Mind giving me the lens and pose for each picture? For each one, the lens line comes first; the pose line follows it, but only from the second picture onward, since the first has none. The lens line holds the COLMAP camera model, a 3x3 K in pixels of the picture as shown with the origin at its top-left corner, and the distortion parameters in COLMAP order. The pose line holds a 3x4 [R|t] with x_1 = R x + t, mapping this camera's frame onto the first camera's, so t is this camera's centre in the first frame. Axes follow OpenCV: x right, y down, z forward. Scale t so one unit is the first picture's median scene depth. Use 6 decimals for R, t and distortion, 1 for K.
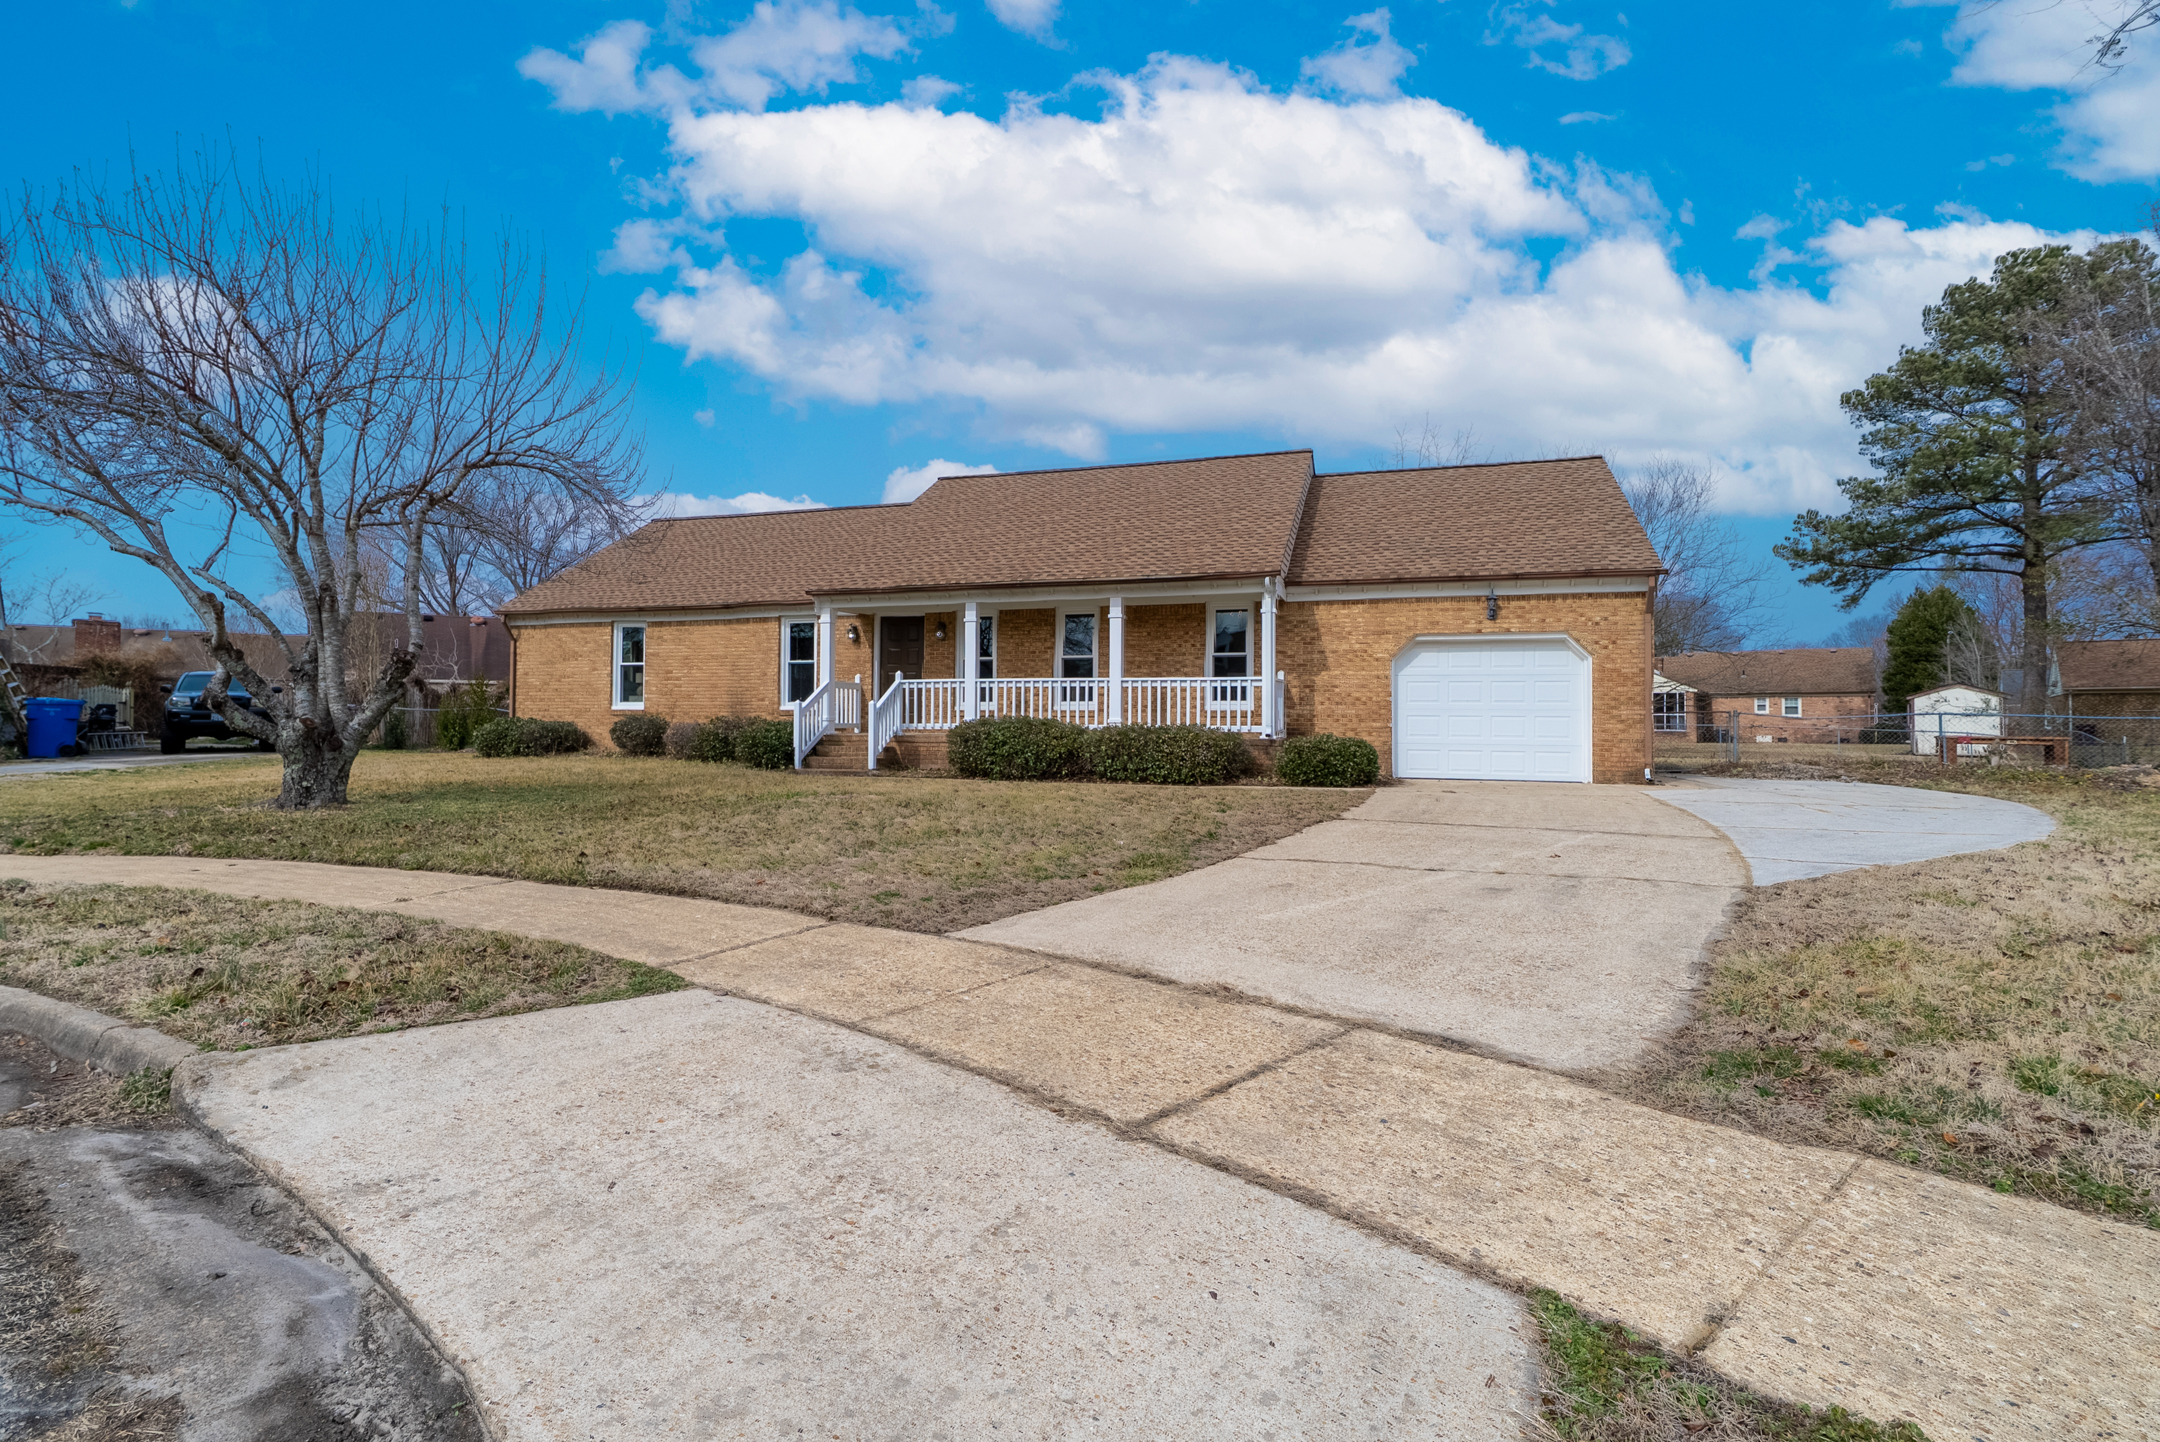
lens RADIAL K [[978.3, 0, 1077.1], [0, 978.3, 706.3], [0, 0, 1]] dist [0.001175, 0.000144]
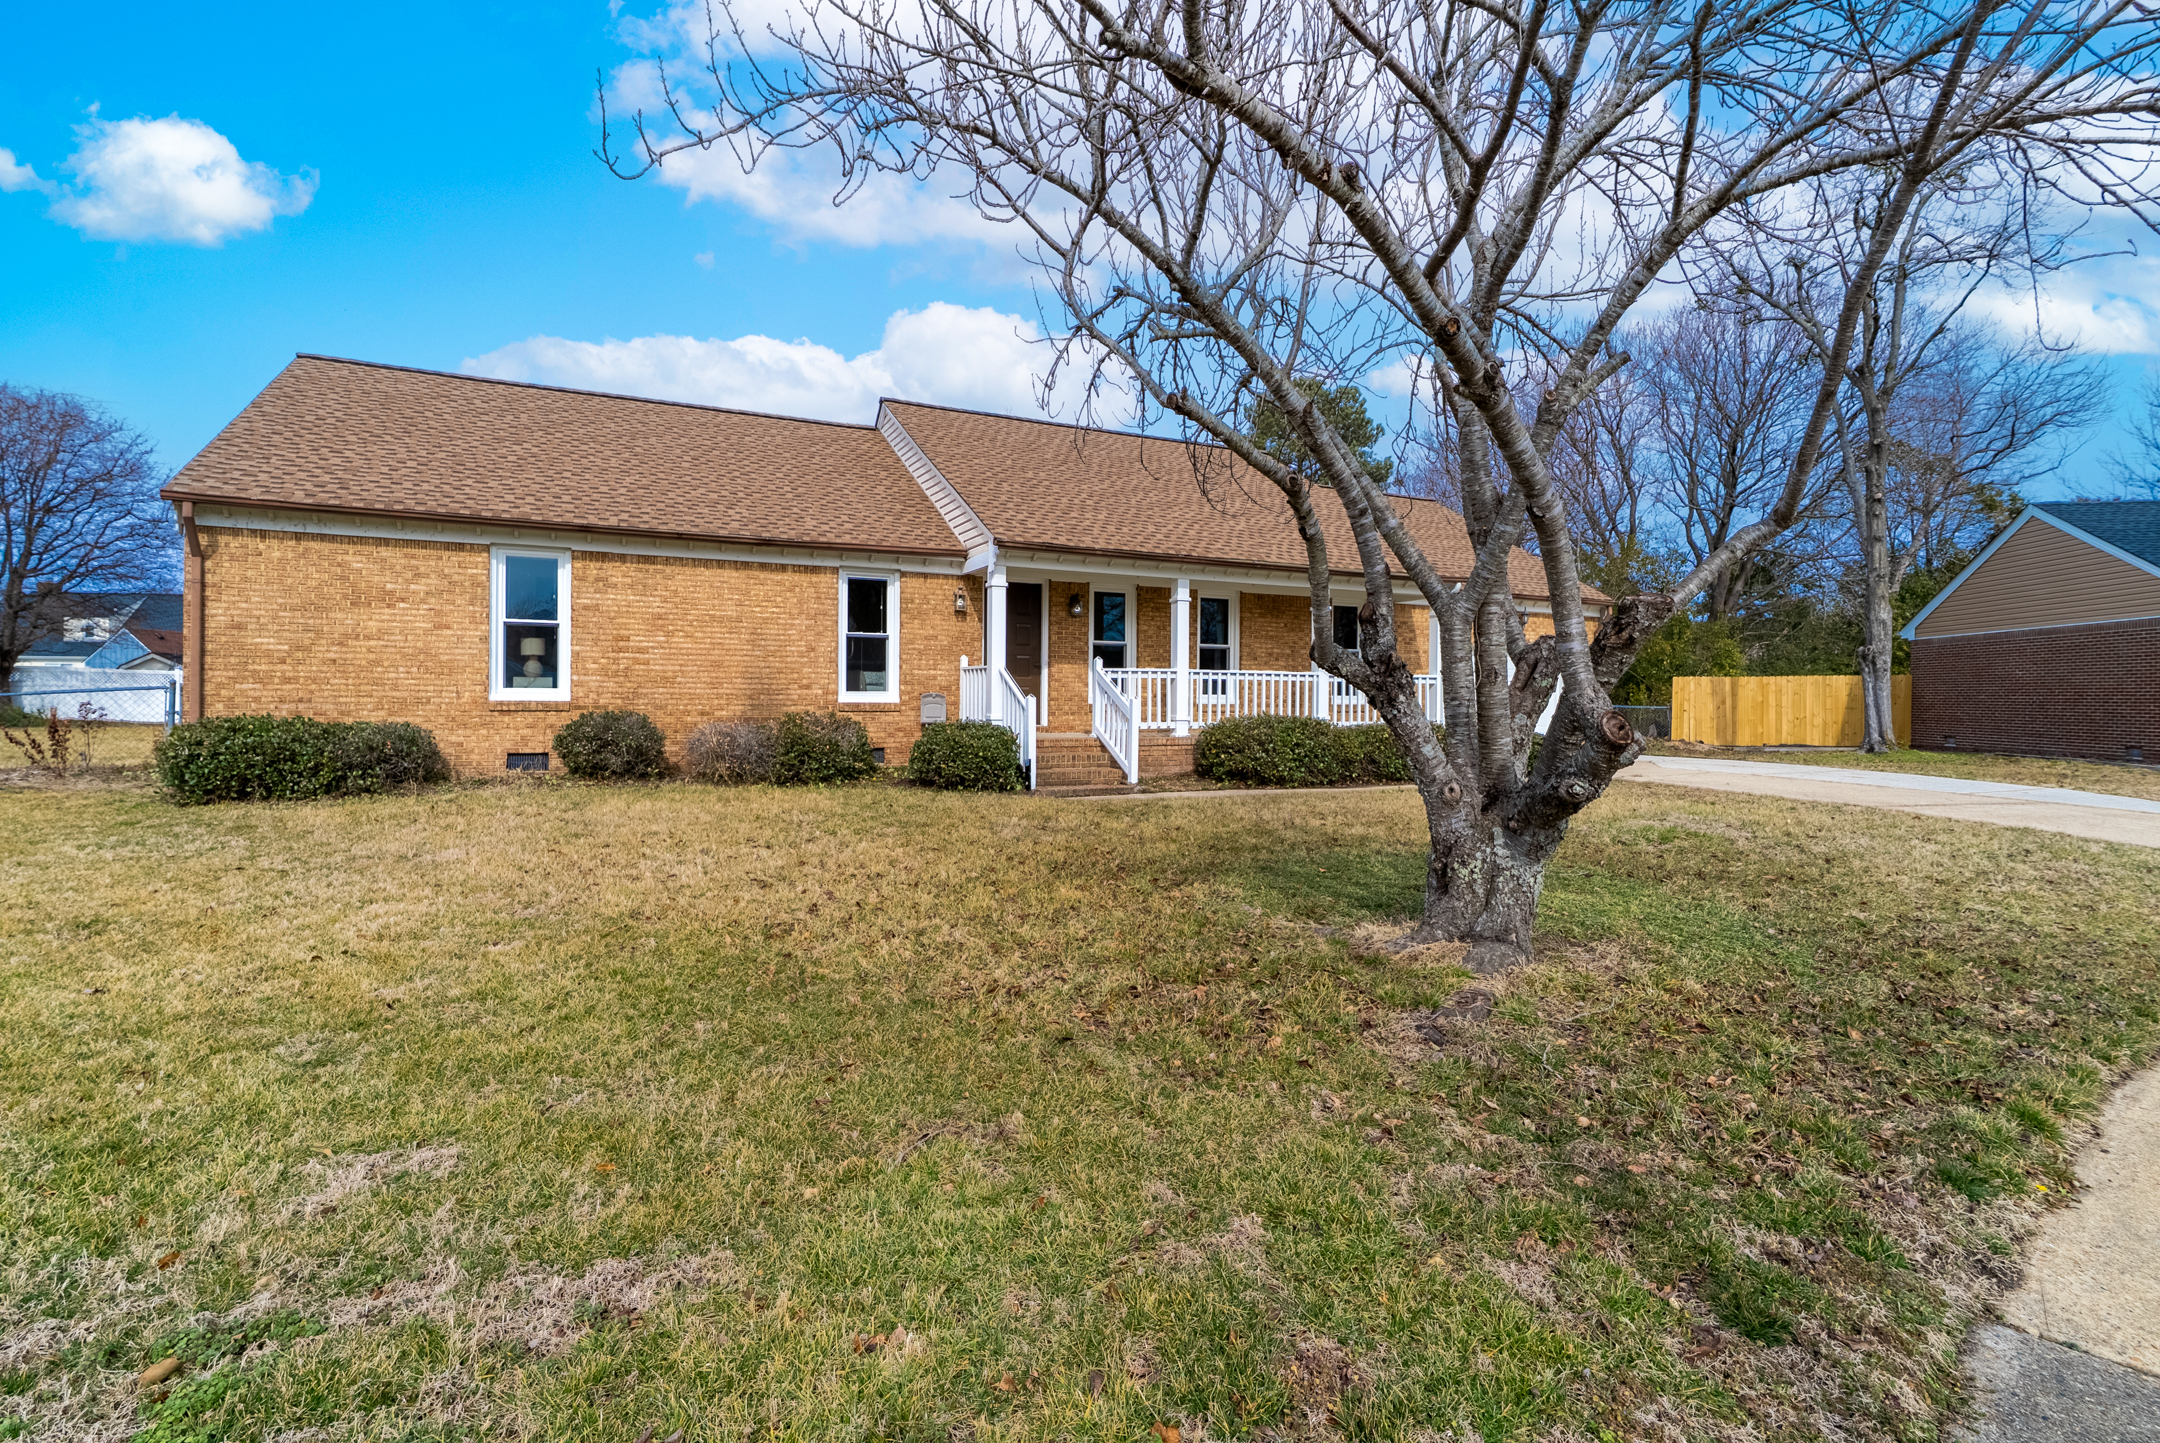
lens RADIAL K [[1006.8, 0, 1080.0], [0, 1006.8, 721.5], [0, 0, 1]] dist [-0.003819, -0.000049]
pose [[0.726445, -0.010577, 0.687143, -0.797720], [-0.012987, 0.999492, 0.029114, -0.007742], [-0.687101, -0.030073, 0.725939, 0.450724]]
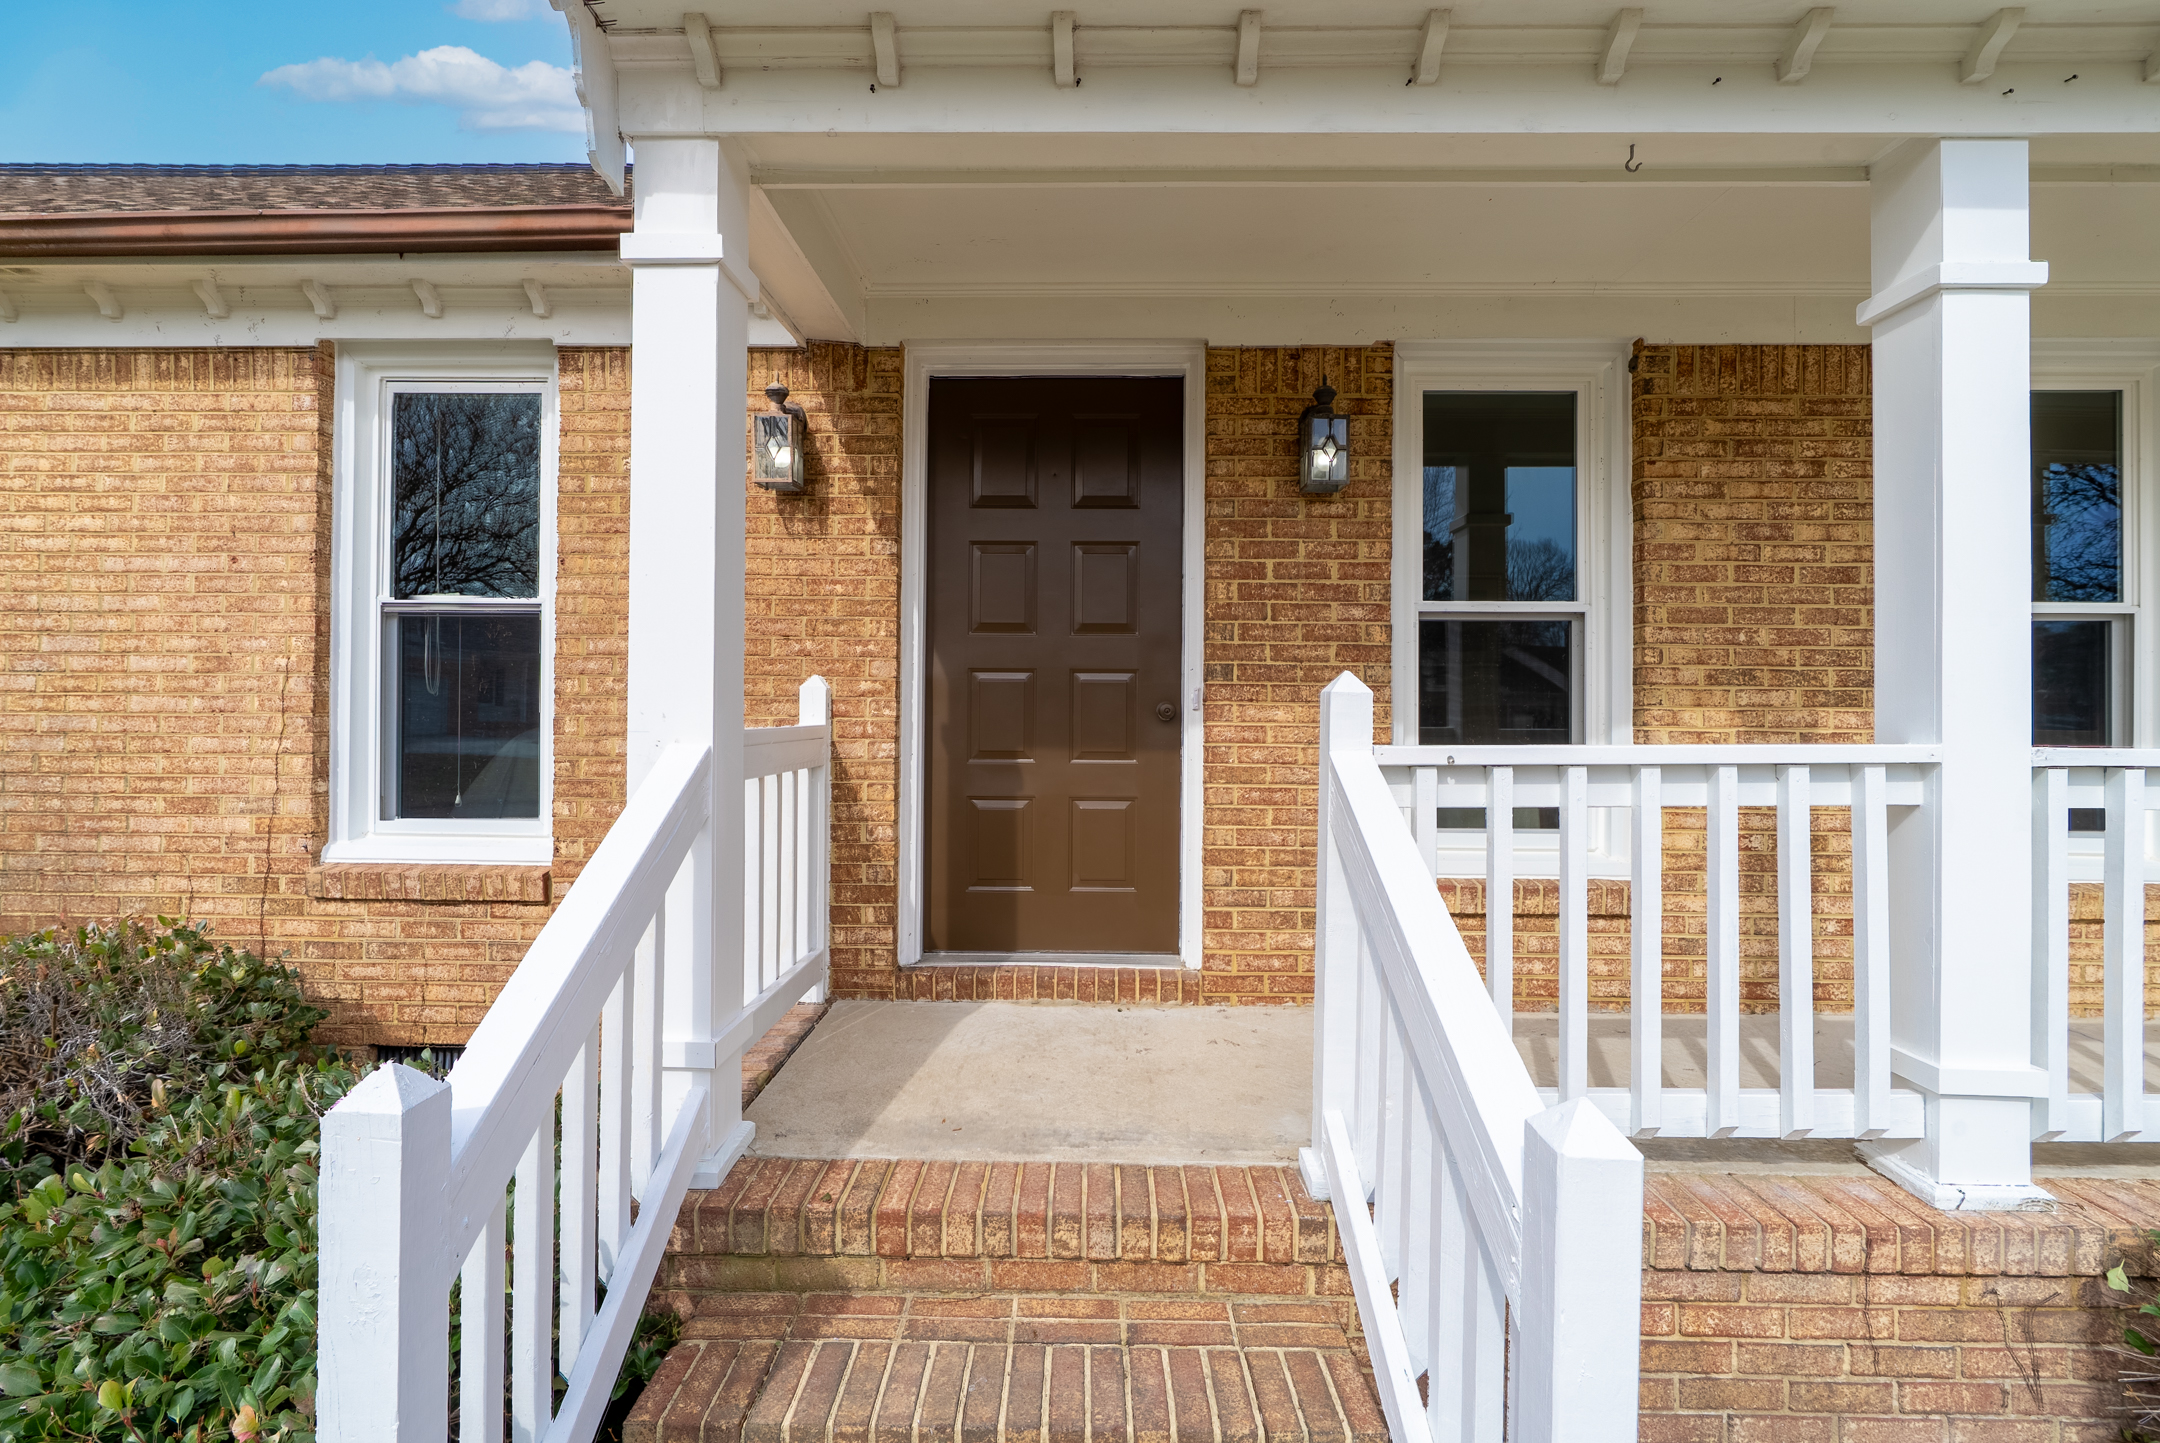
lens RADIAL K [[970.5, 0, 1074.5], [0, 970.5, 702.6], [0, 0, 1]] dist [-0.002606, 0.000593]
pose [[0.958325, 0.004627, 0.285643, -0.268258], [-0.008696, 0.999878, 0.012978, -0.036032], [-0.285548, -0.014922, 0.958248, 0.950650]]
